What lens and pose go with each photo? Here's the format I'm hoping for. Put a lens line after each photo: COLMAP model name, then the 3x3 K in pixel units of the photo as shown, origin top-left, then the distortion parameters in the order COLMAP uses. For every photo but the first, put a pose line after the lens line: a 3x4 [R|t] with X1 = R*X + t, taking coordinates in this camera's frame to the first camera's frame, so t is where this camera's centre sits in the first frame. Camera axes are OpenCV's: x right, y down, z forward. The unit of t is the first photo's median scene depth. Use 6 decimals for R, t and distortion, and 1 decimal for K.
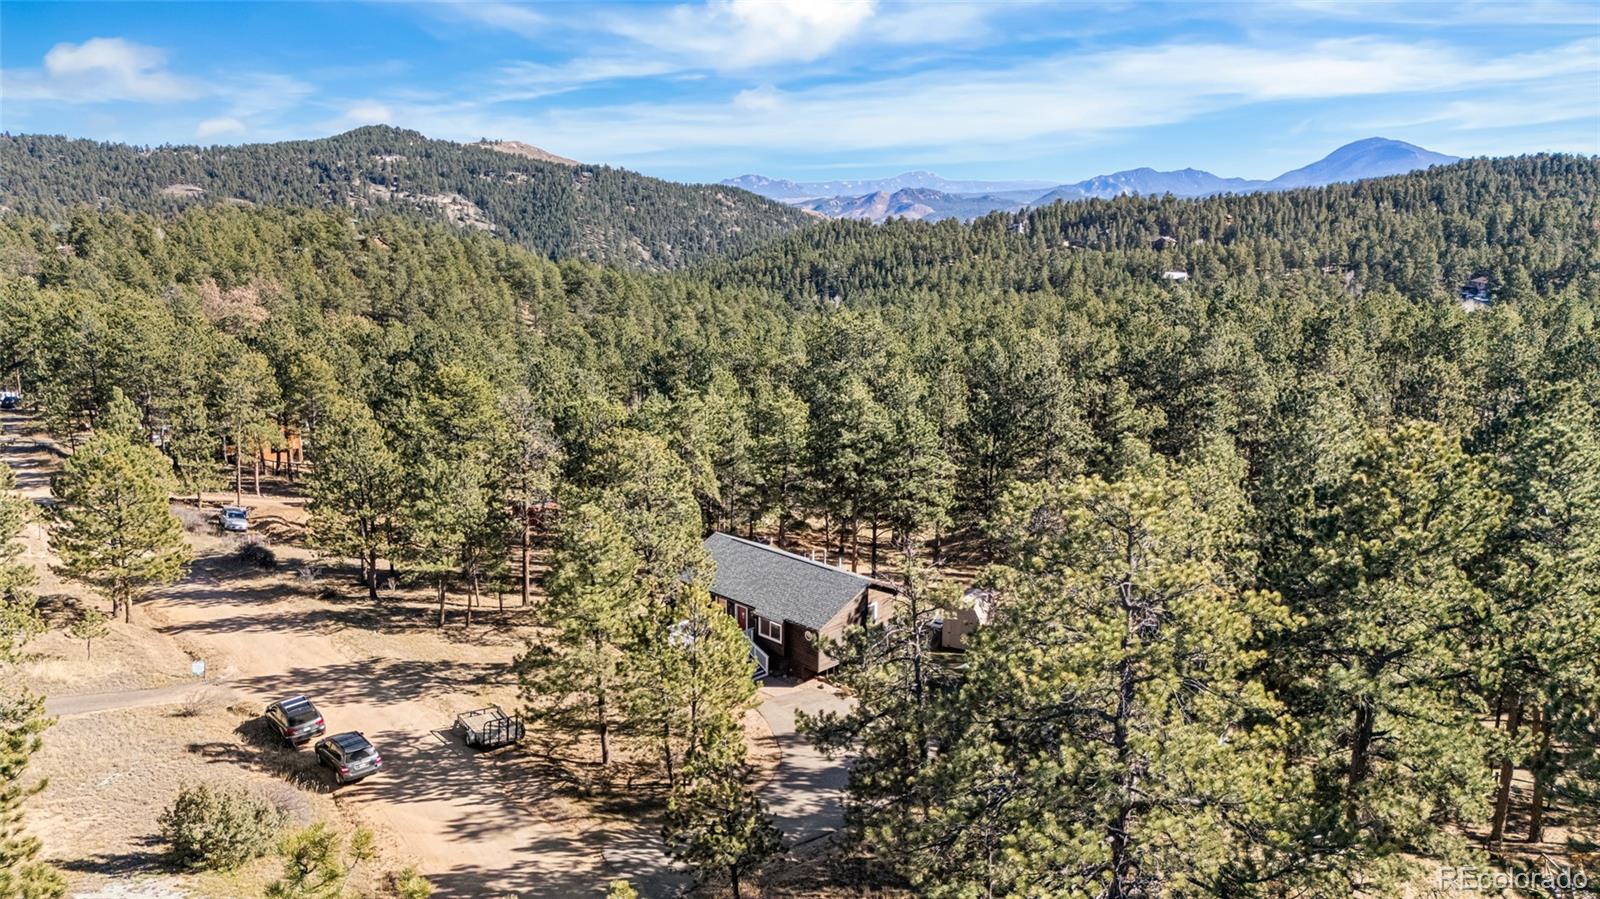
lens RADIAL K [[1119.3, 0, 800.0], [0, 1119.3, 449.5], [0, 0, 1]] dist [0.001028, -0.004465]
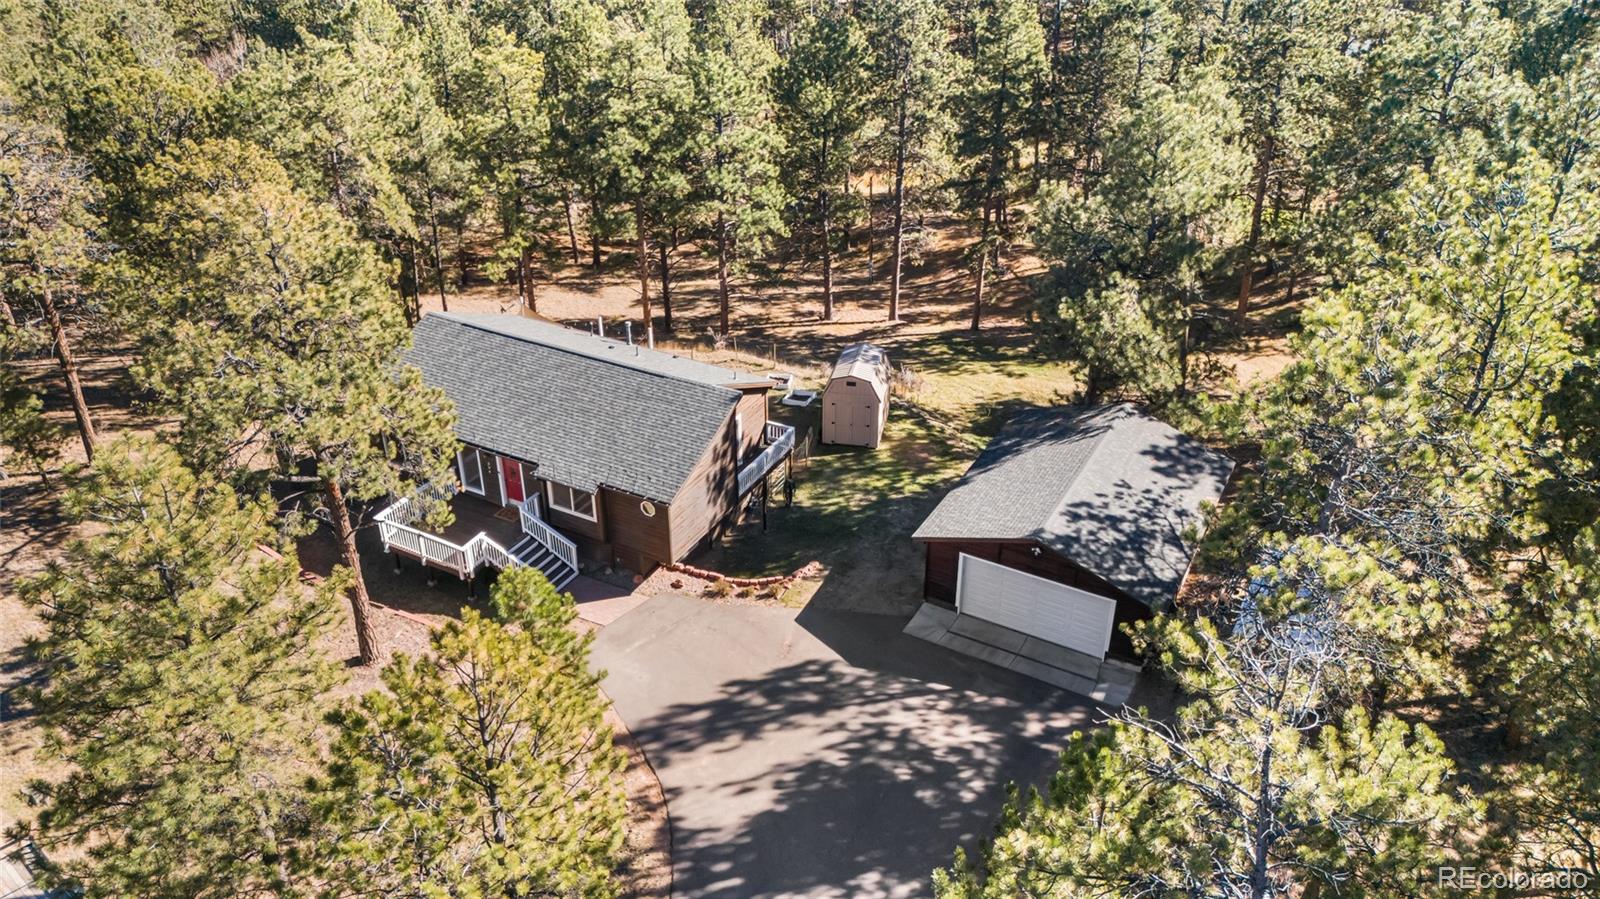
lens RADIAL K [[1119.3, 0, 800.0], [0, 1119.3, 449.5], [0, 0, 1]] dist [0.001028, -0.004465]
pose [[0.957038, -0.152597, 0.246563, -0.040791], [0.063896, 0.940404, 0.334002, -0.033479], [-0.282837, -0.303898, 0.909752, 0.367397]]
